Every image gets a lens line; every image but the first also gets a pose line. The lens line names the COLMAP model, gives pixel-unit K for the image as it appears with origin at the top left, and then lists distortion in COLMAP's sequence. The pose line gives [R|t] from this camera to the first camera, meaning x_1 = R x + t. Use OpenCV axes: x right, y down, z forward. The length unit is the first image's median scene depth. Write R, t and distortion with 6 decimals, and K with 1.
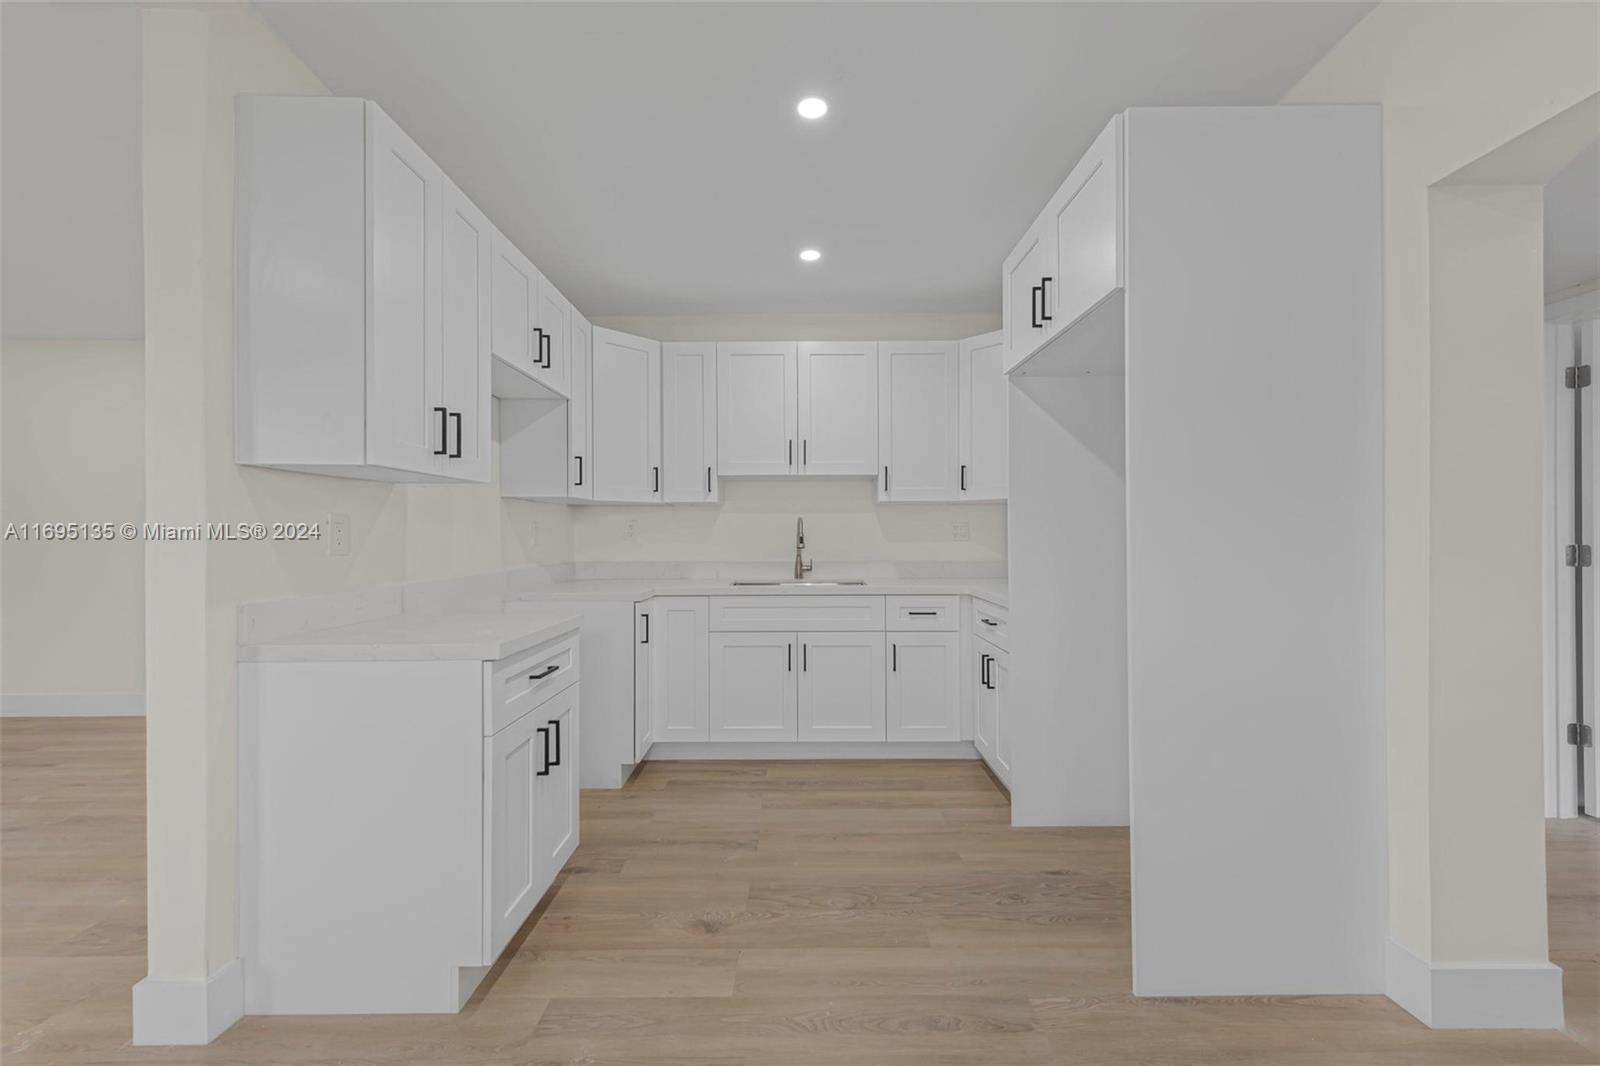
lens RADIAL K [[628.0, 0, 802.7], [0, 628.0, 532.7], [0, 0, 1]] dist [0.010155, -0.001728]
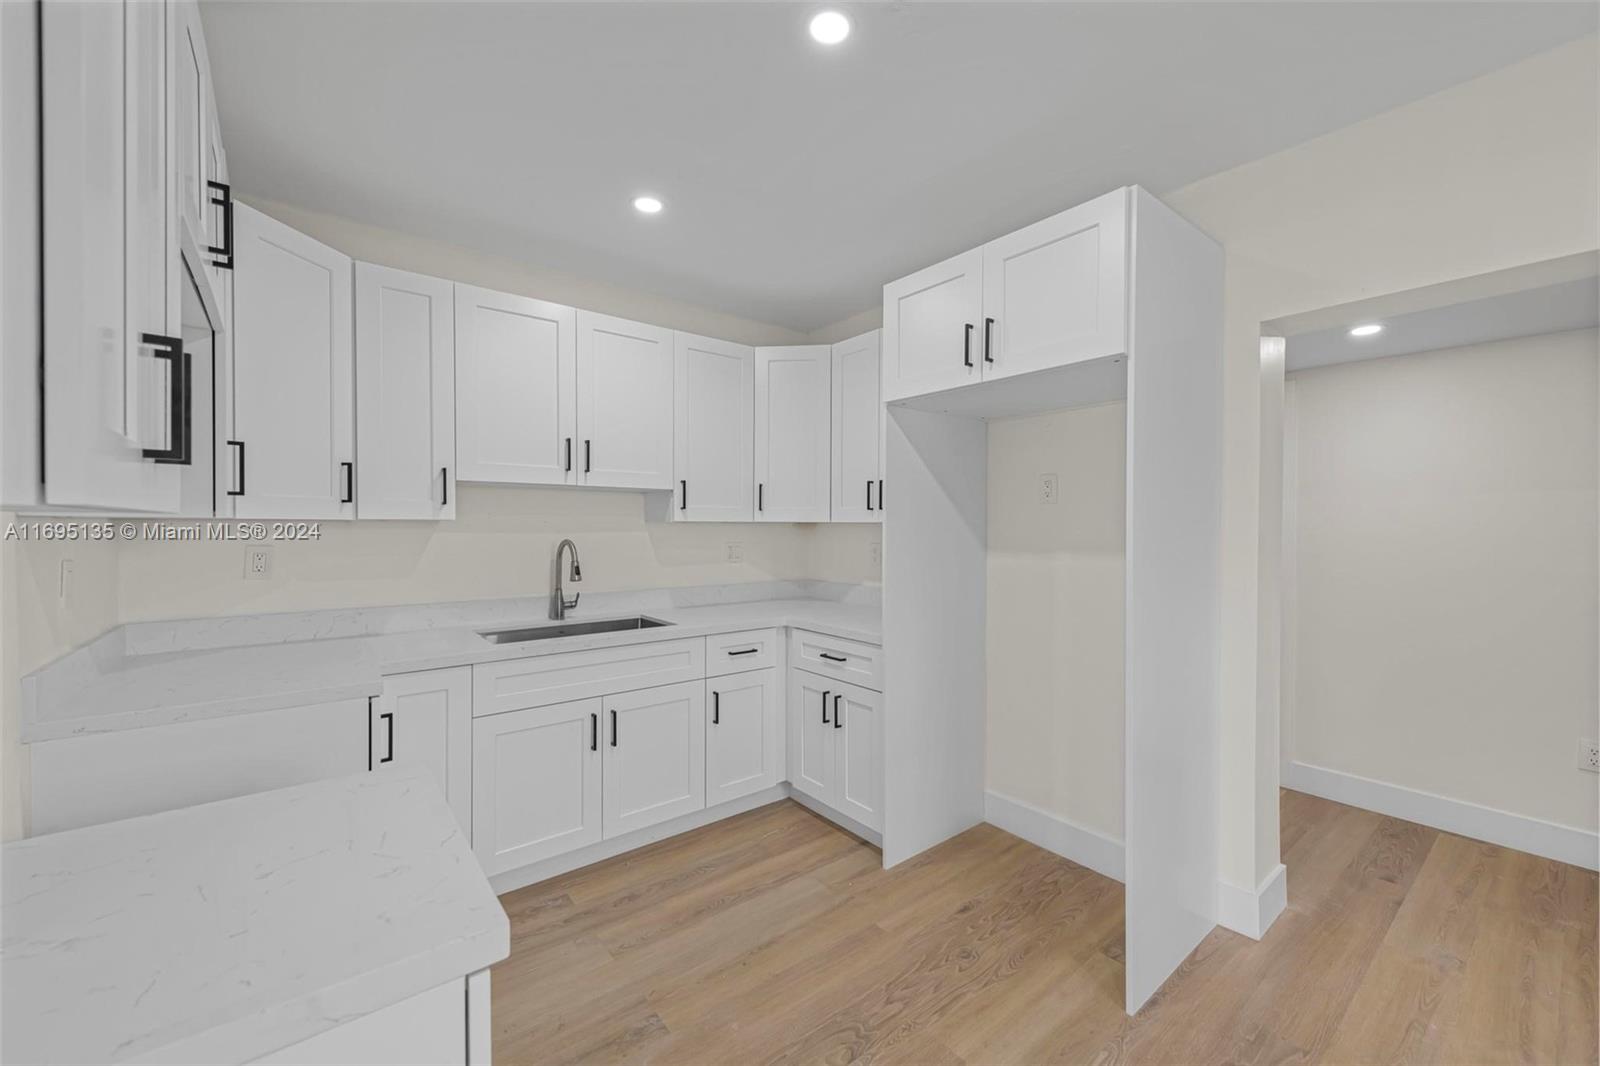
lens RADIAL K [[628.0, 0, 804.2], [0, 628.0, 532.5], [0, 0, 1]] dist [0.010155, -0.001728]
pose [[0.781216, 0.000817, 0.624261, -0.320214], [-0.008316, 0.999924, 0.009098, -0.052939], [-0.624206, -0.012299, 0.781163, 0.283480]]
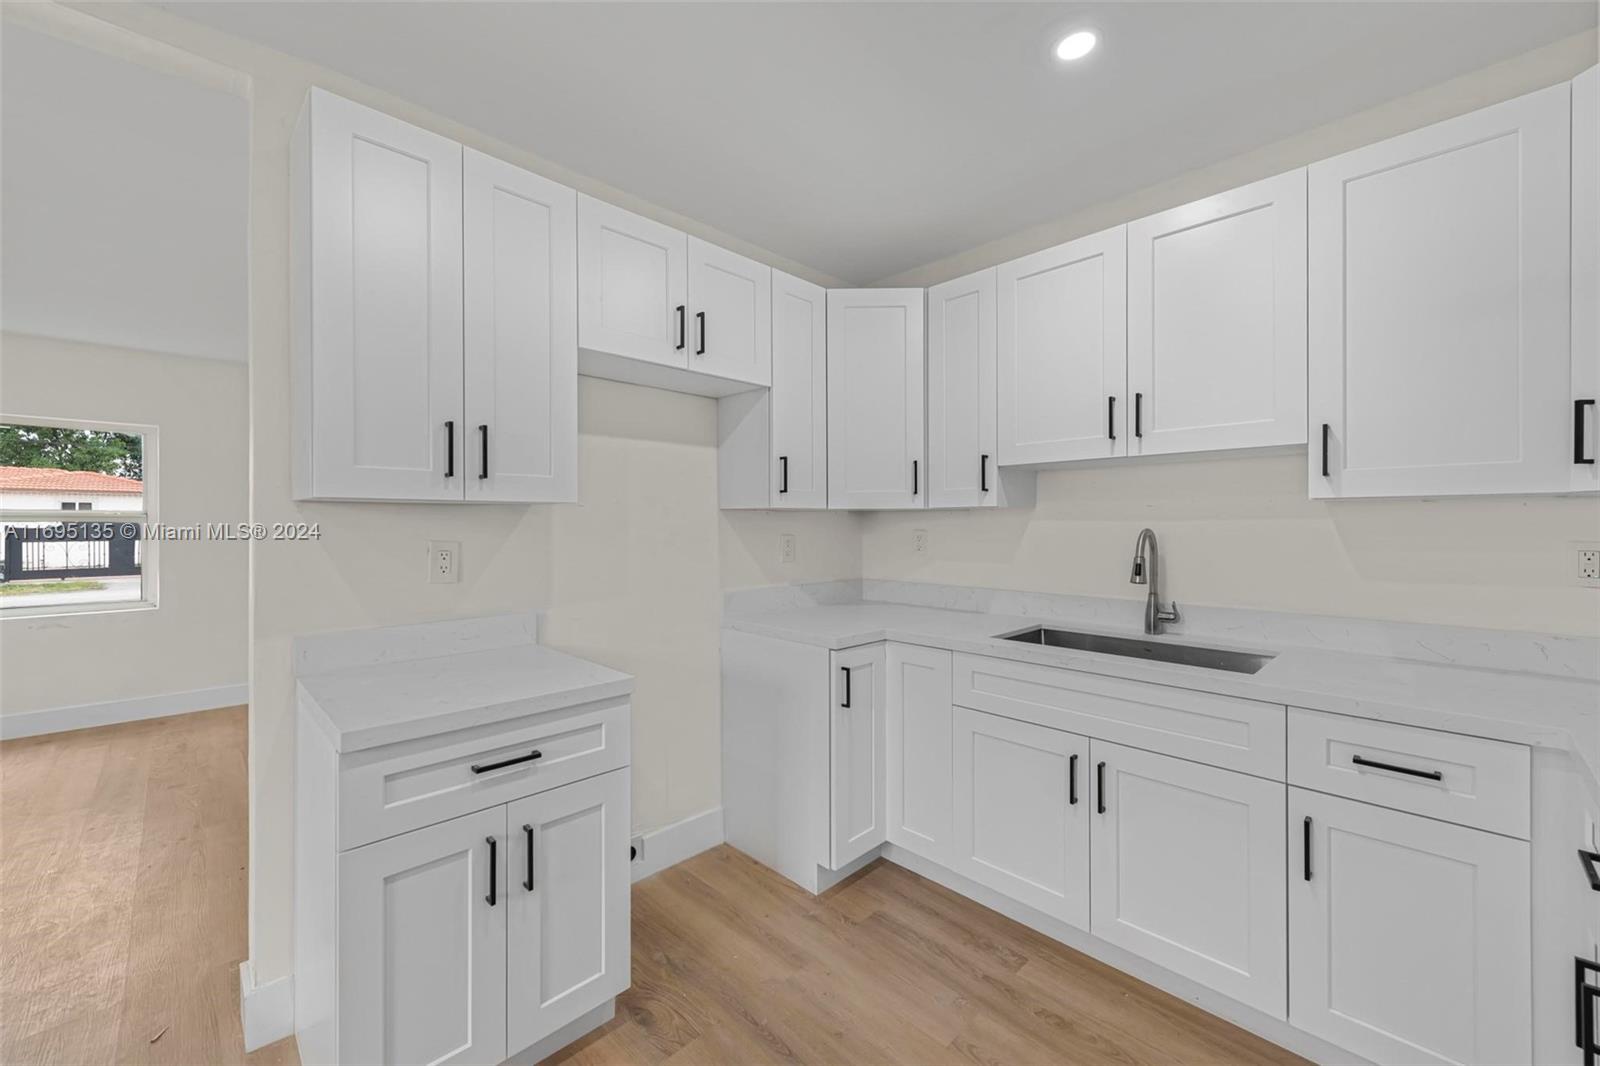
lens RADIAL K [[628.0, 0, 804.3], [0, 628.0, 521.4], [0, 0, 1]] dist [0.010155, -0.001728]
pose [[0.703060, 0.000942, -0.711130, 0.233359], [0.000345, 0.999999, 0.001666, -0.040306], [0.711130, -0.001416, 0.703059, 0.461680]]
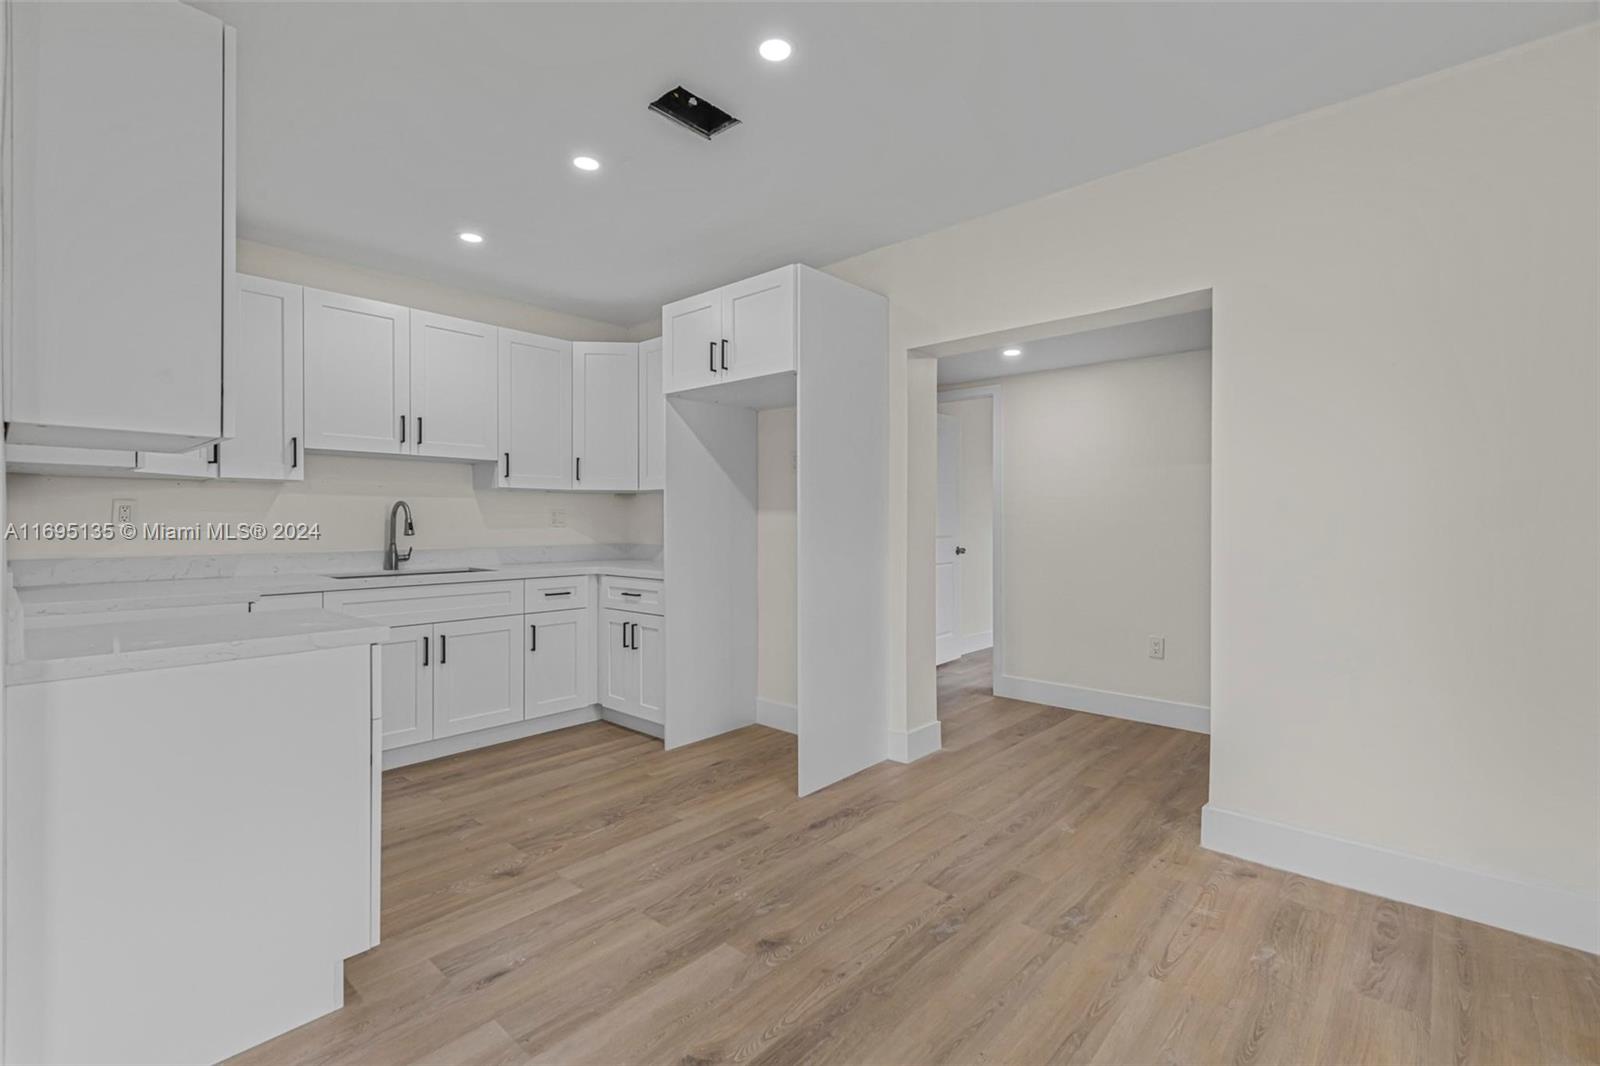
lens RADIAL K [[714.7, 0, 806.6], [0, 714.7, 521.1], [0, 0, 1]] dist [0.014570, -0.002745]
pose [[0.666080, 0.003894, 0.745870, -0.481903], [-0.005291, 0.999986, -0.000495, 0.002298], [-0.745861, -0.003617, 0.666092, -0.147761]]
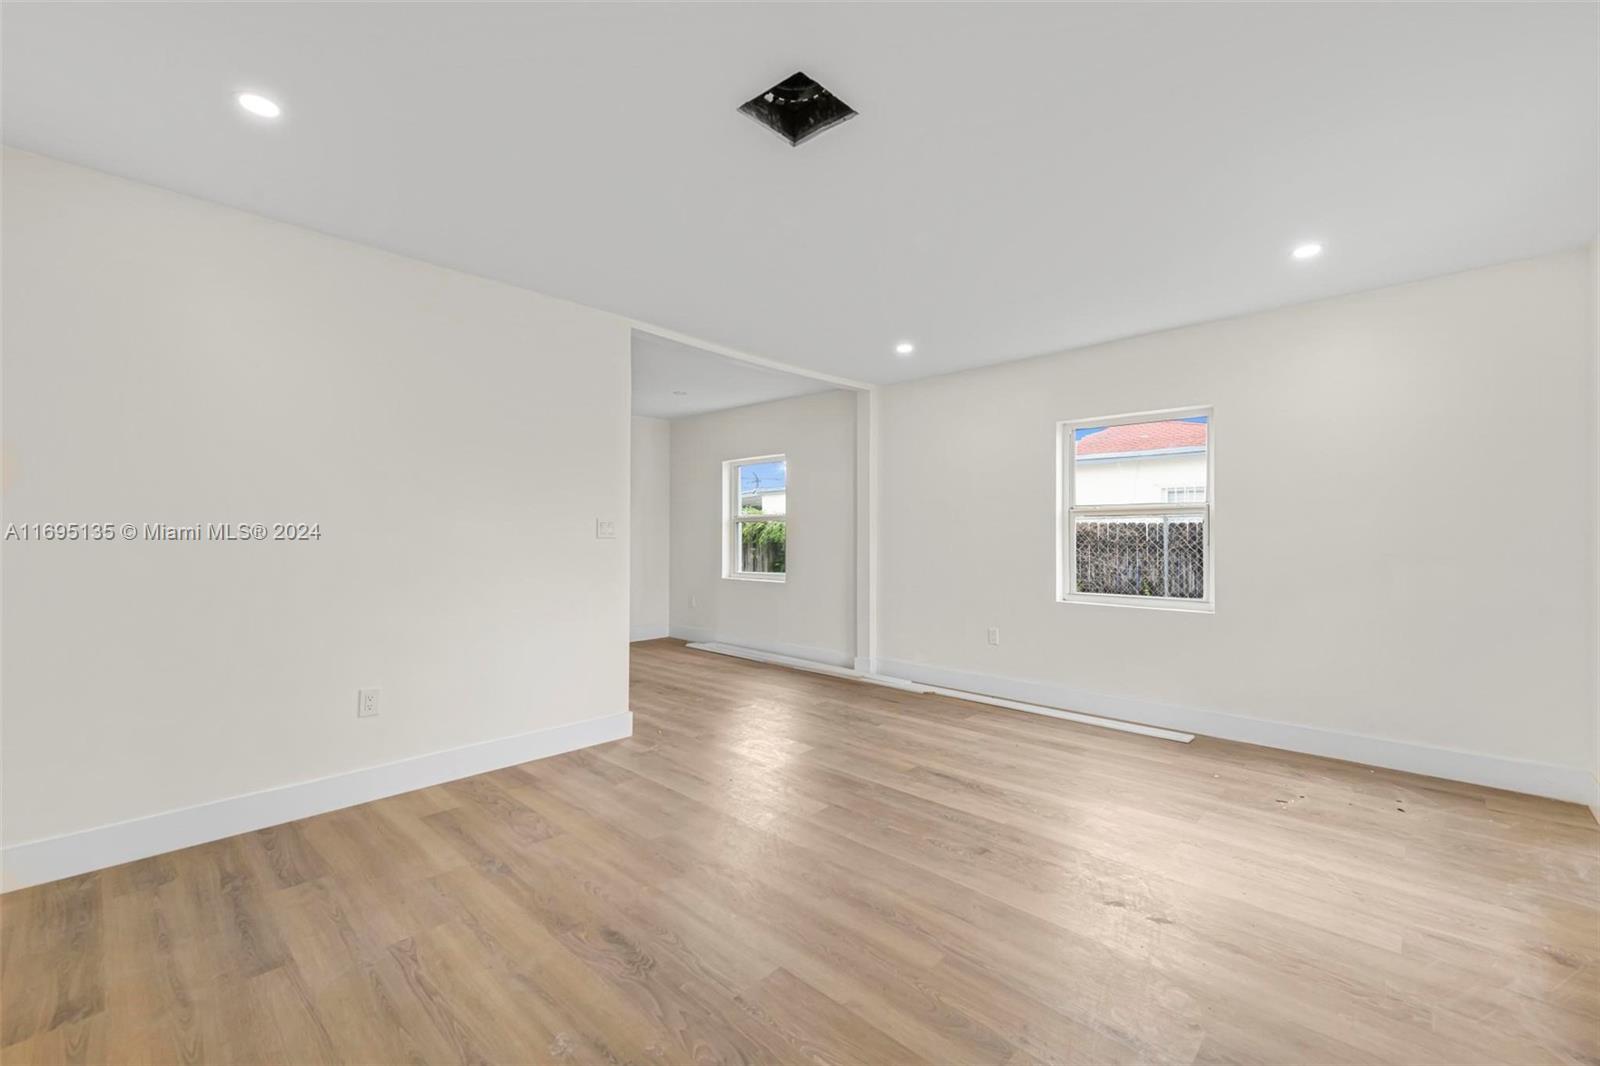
lens RADIAL K [[674.4, 0, 799.9], [0, 674.4, 526.3], [0, 0, 1]] dist [0.014433, -0.001601]
pose [[-0.720387, 0.012781, 0.693454, -1.702808], [-0.002027, 0.999787, -0.020532, 0.012018], [-0.693569, -0.016197, -0.720208, 1.244369]]
